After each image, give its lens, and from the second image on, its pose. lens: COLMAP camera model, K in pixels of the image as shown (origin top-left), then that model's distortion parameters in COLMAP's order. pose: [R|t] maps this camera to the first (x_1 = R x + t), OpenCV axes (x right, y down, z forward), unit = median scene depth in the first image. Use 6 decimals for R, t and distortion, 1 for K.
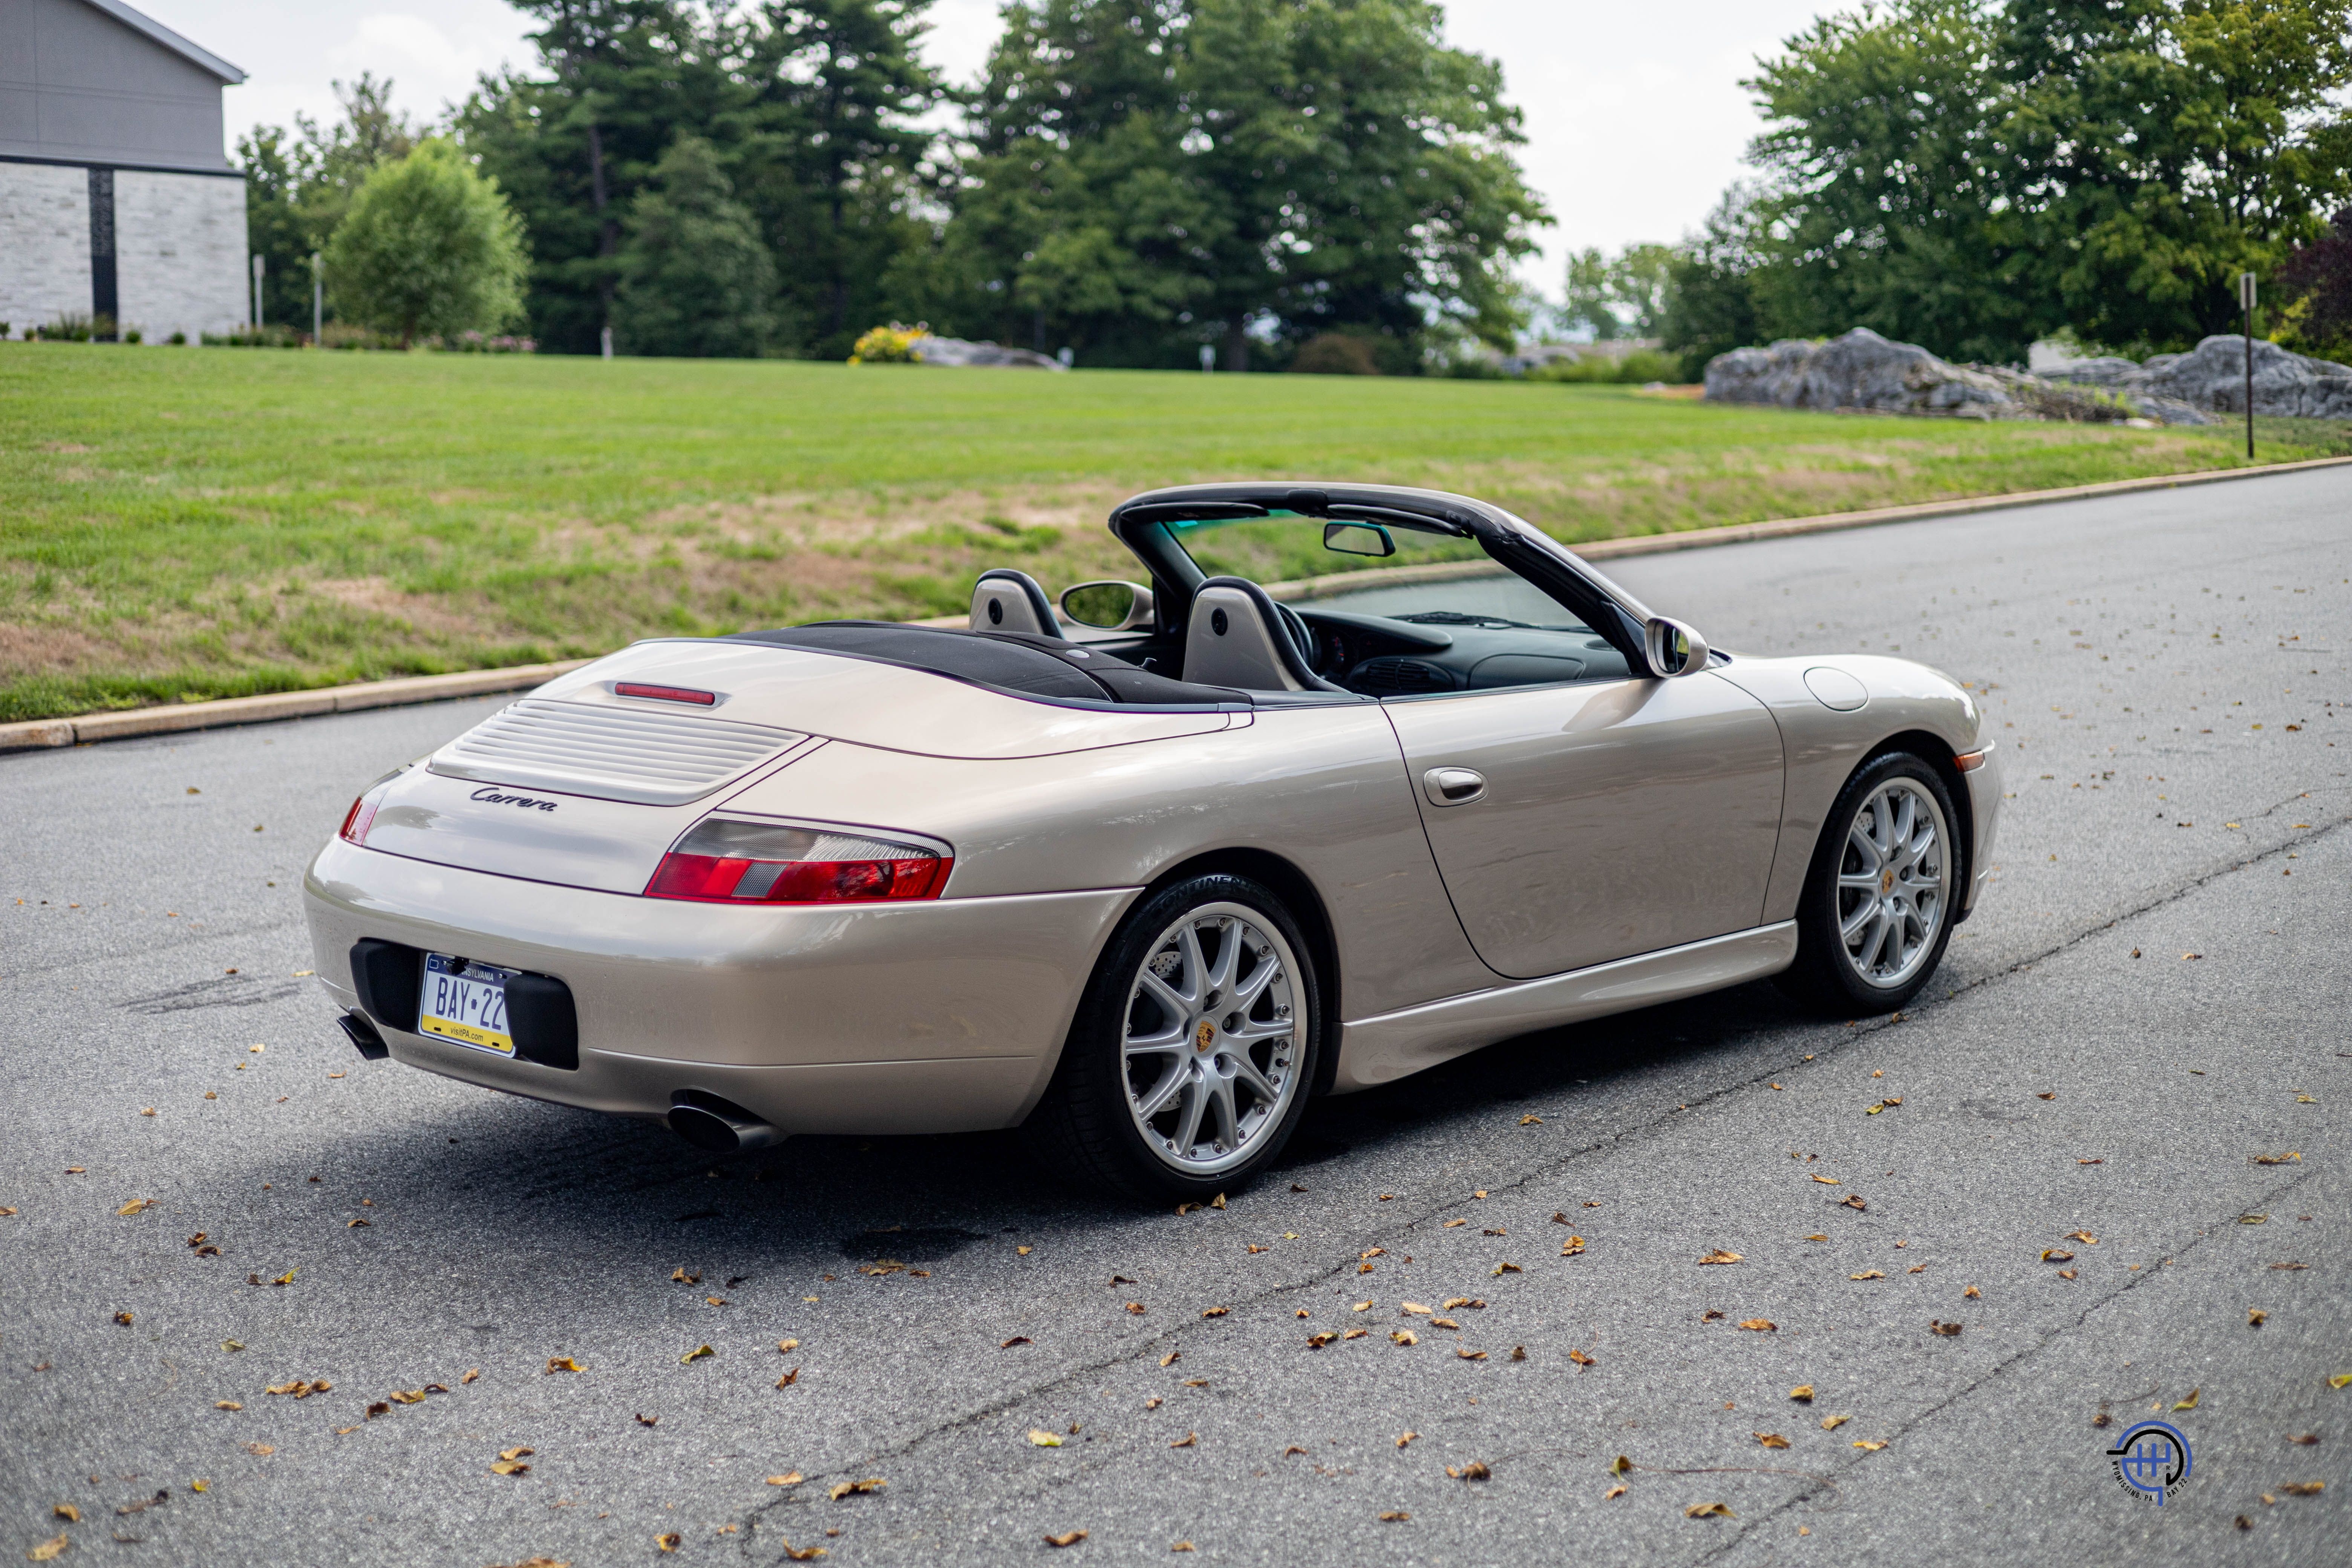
lens RADIAL K [[3302.9, 0, 1178.5], [0, 3302.9, 786.7], [0, 0, 1]] dist [0.026293, 0.000000]
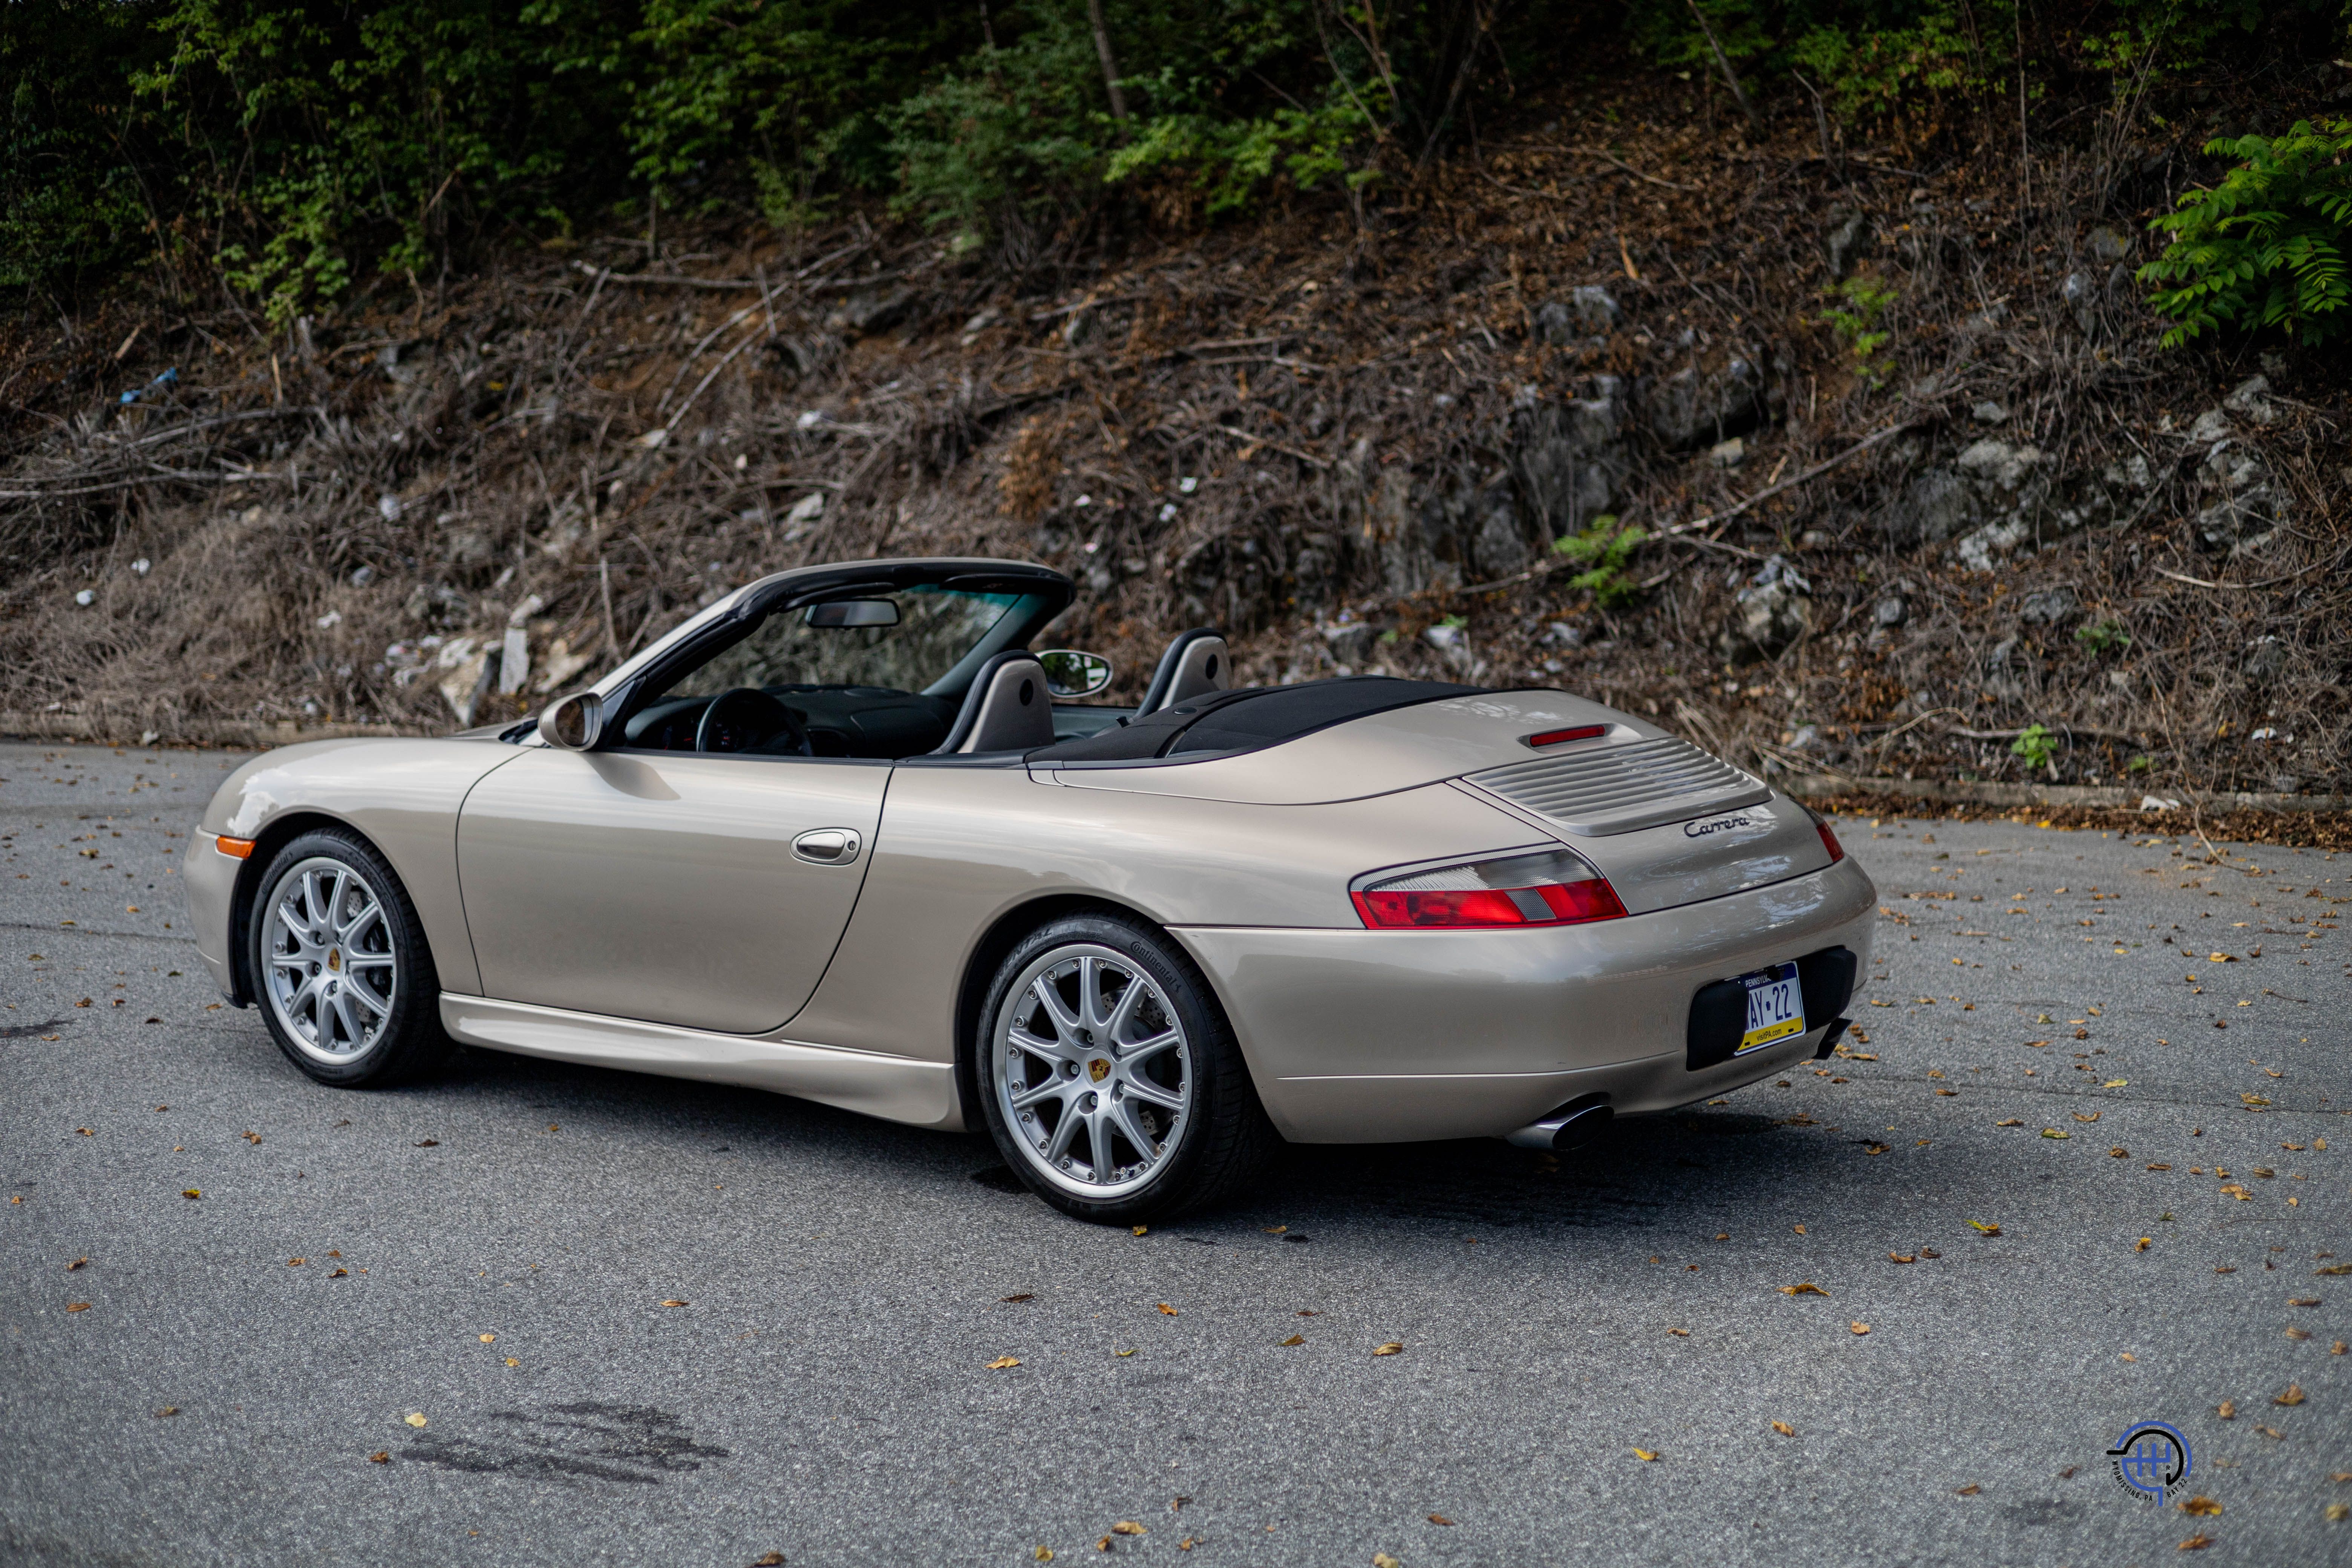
lens RADIAL K [[3302.9, 0, 1181.0], [0, 3302.9, 785.9], [0, 0, 1]] dist [0.026293, 0.000000]
pose [[-0.132866, -0.101950, 0.985877, -1.276456], [0.139041, 0.982942, 0.120385, -0.168724], [-0.981333, 0.153072, -0.116424, 1.309713]]
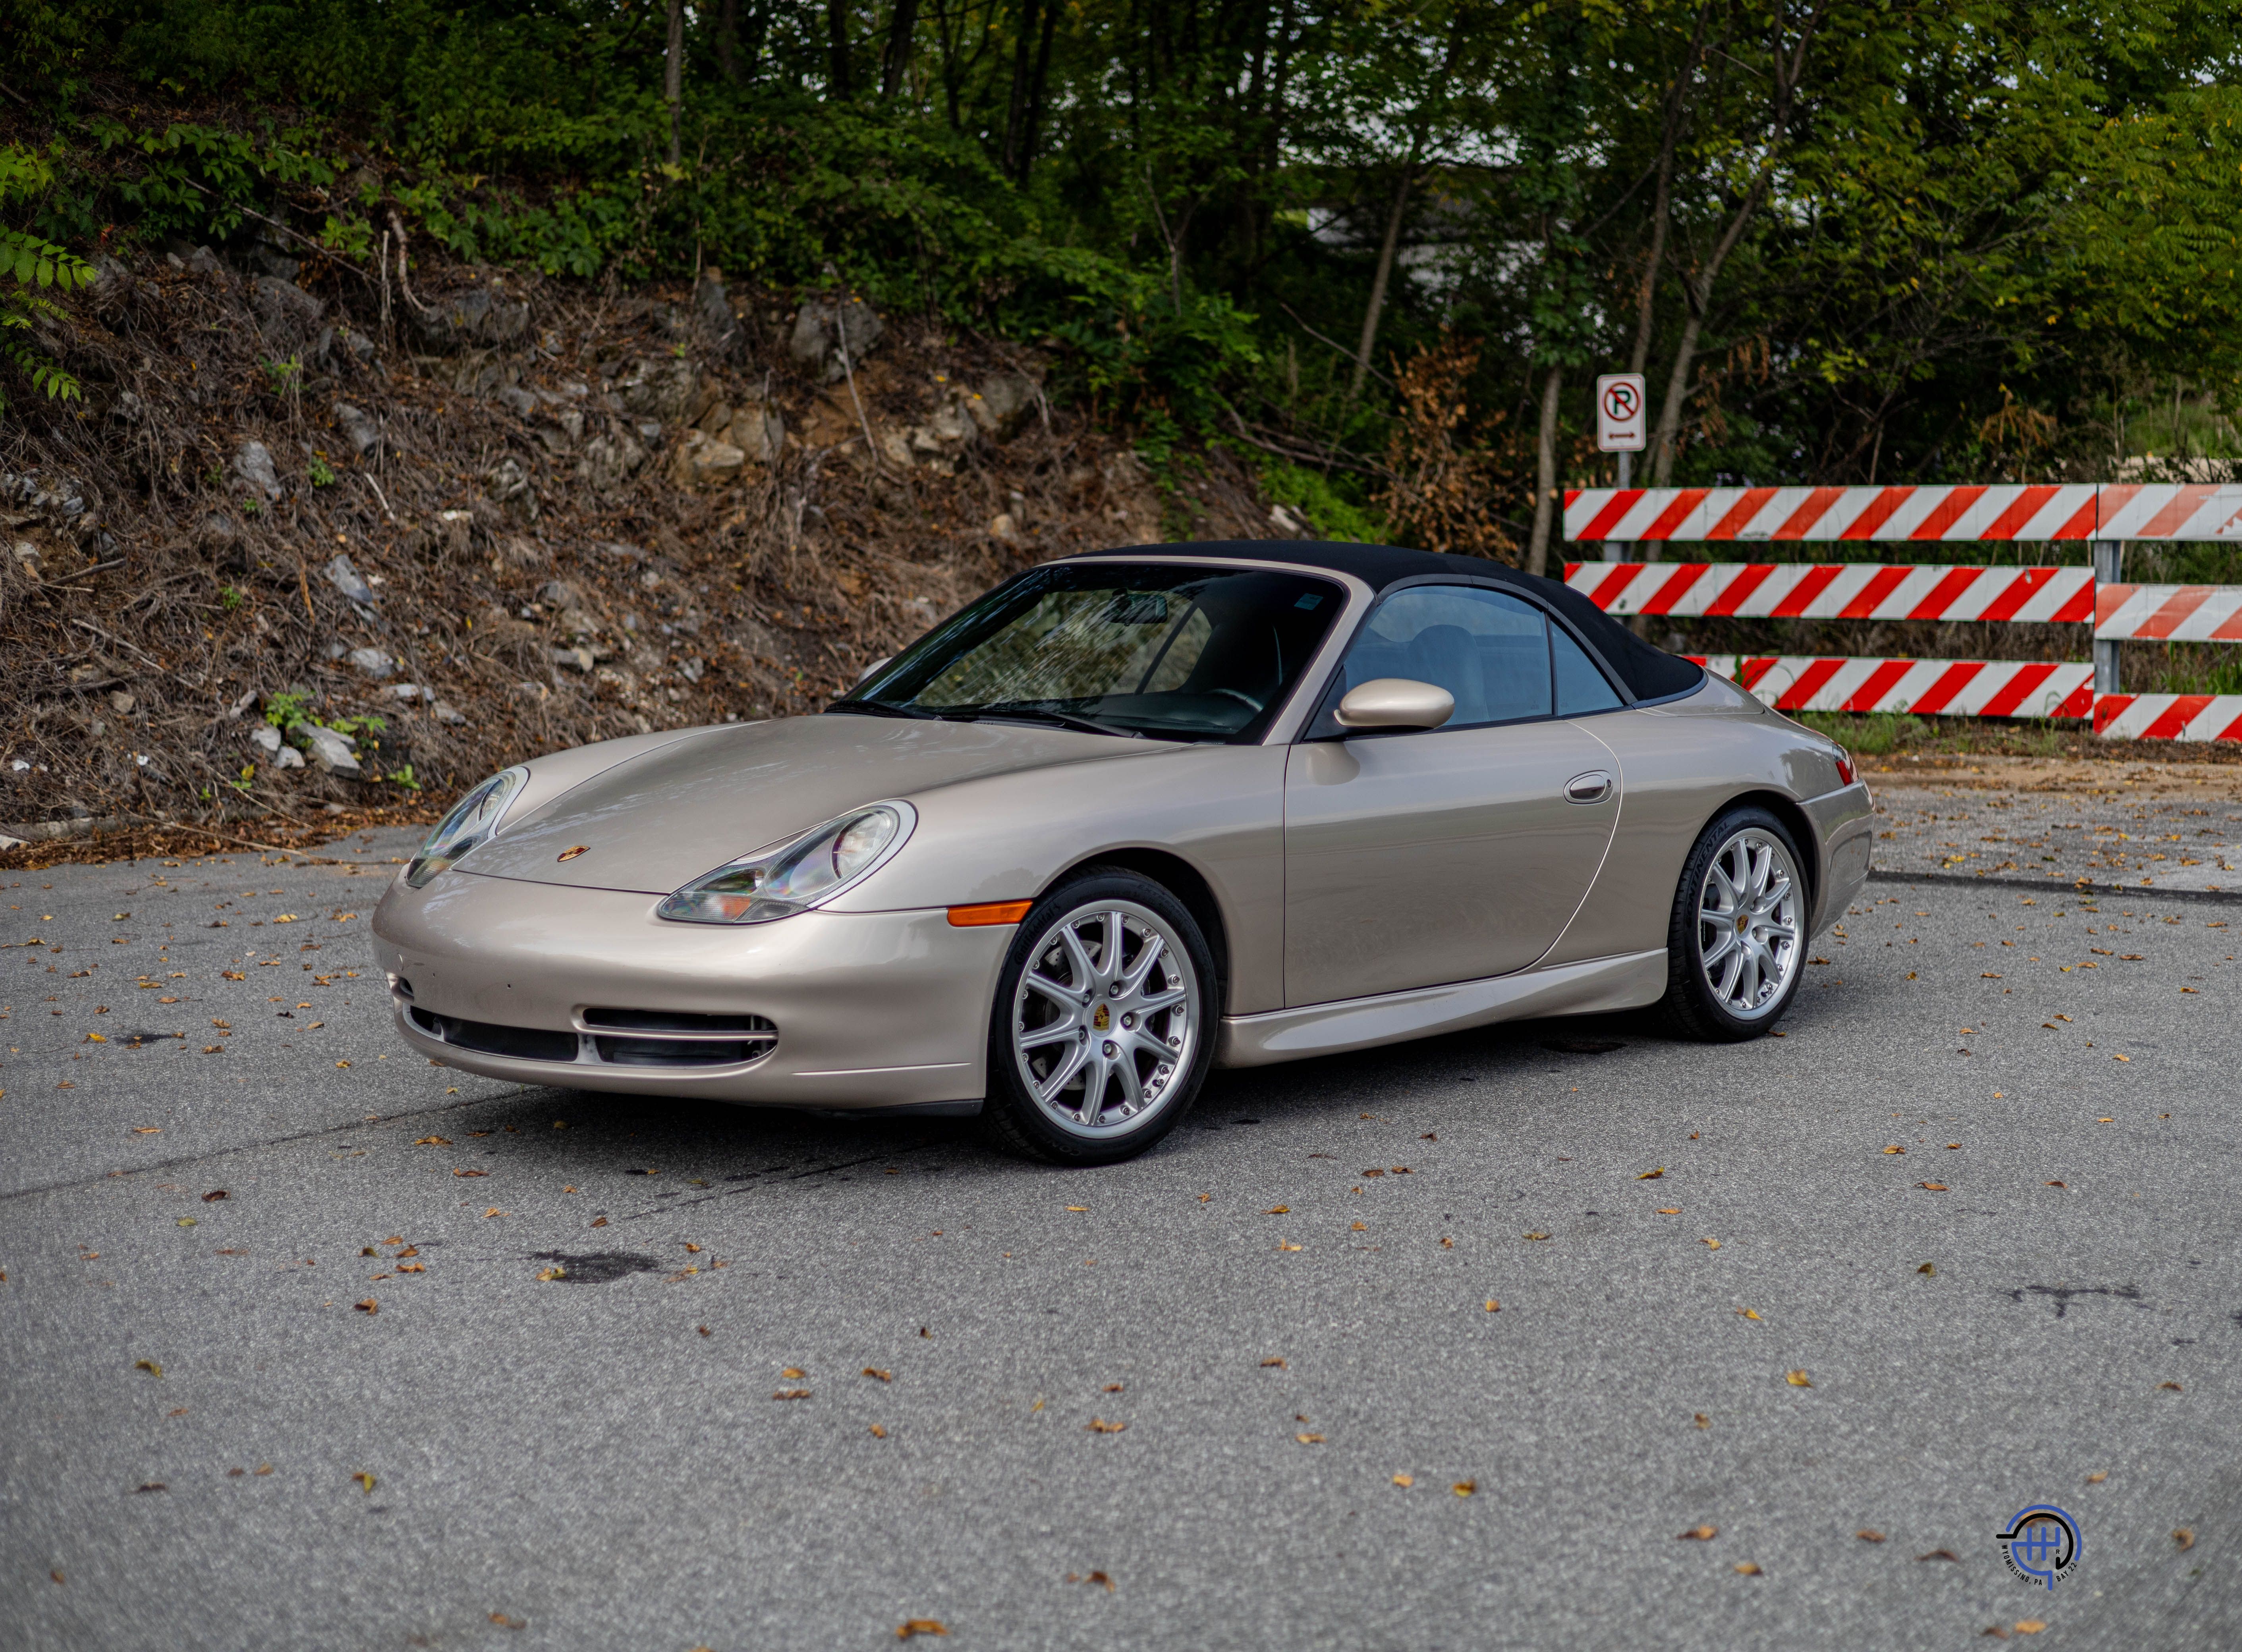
lens RADIAL K [[3475.8, 0, 1244.6], [0, 3475.8, 837.9], [0, 0, 1]] dist [0.029904, 0.000000]
pose [[-0.998237, 0.003332, -0.059268, 0.111046], [-0.009957, 0.974879, 0.222511, -0.321619], [0.058520, 0.222709, -0.973127, 2.687788]]
